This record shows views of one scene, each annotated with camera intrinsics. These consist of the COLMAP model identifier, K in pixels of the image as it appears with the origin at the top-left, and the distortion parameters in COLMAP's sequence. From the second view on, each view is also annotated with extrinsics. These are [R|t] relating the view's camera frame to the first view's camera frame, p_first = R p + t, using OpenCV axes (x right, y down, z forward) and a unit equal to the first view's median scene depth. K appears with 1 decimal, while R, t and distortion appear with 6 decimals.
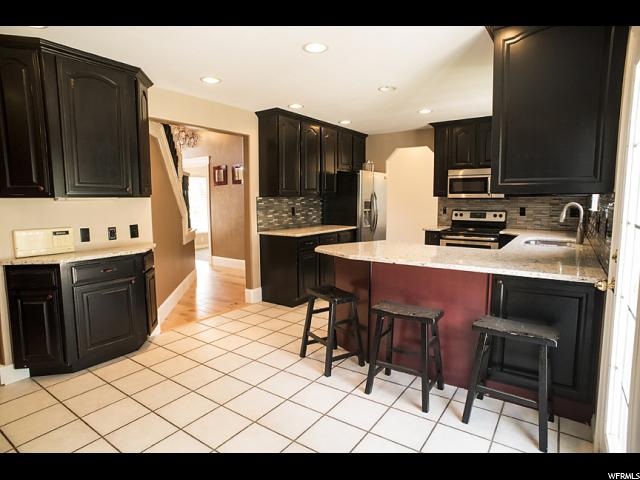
lens RADIAL K [[363.1, 0, 319.0], [0, 363.1, 237.7], [0, 0, 1]] dist [-0.090798, 0.064713]
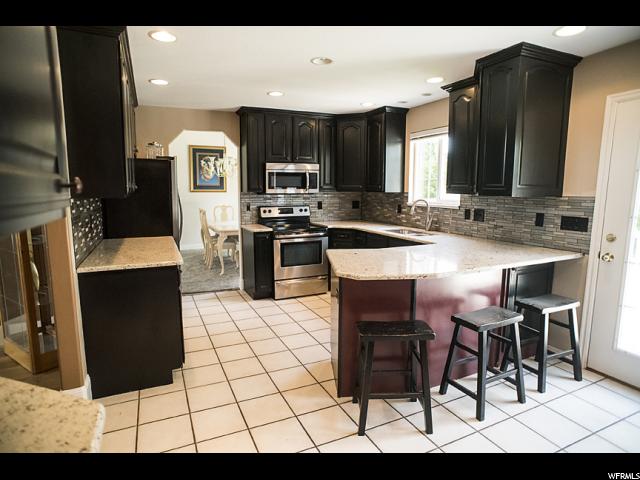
lens RADIAL K [[363.1, 0, 319.0], [0, 363.1, 237.7], [0, 0, 1]] dist [-0.090798, 0.064713]
pose [[0.503760, -0.112082, 0.856541, -0.379862], [0.088225, 0.993038, 0.078055, -0.061411], [-0.859326, 0.036247, 0.510142, 0.434834]]
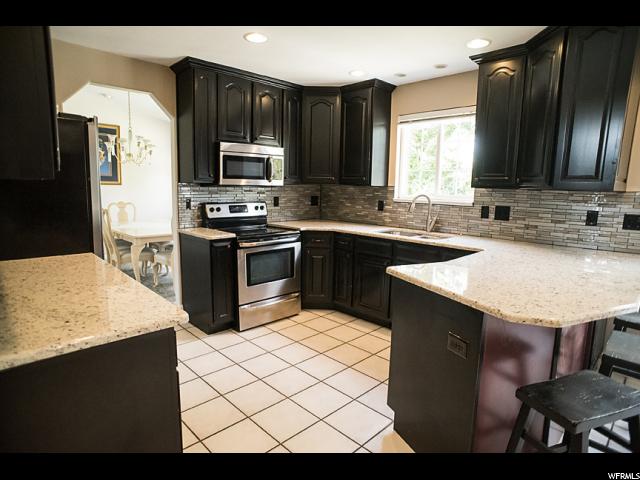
lens RADIAL K [[363.1, 0, 319.0], [0, 363.1, 237.7], [0, 0, 1]] dist [-0.090798, 0.064713]
pose [[0.191988, -0.131302, 0.972574, -0.260730], [0.084755, 0.989525, 0.116860, -0.079379], [-0.977731, 0.059995, 0.201105, 0.718430]]
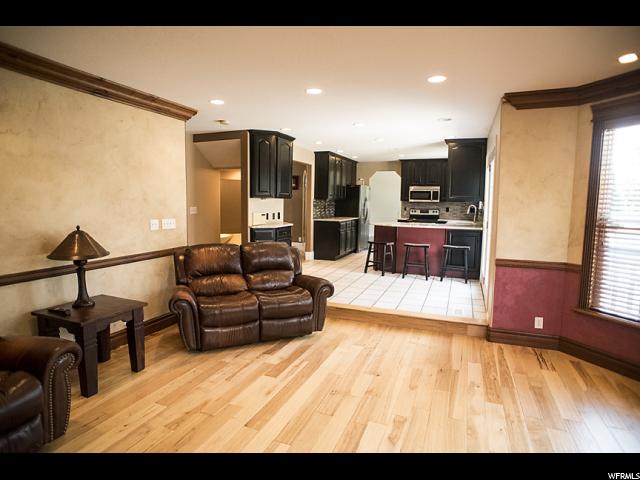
lens RADIAL K [[363.1, 0, 319.0], [0, 363.1, 237.7], [0, 0, 1]] dist [-0.090798, 0.064713]
pose [[0.973846, -0.004910, 0.227154, -0.504020], [0.006101, 0.999971, -0.004541, 0.075993], [-0.227125, 0.005808, 0.973848, -0.671356]]
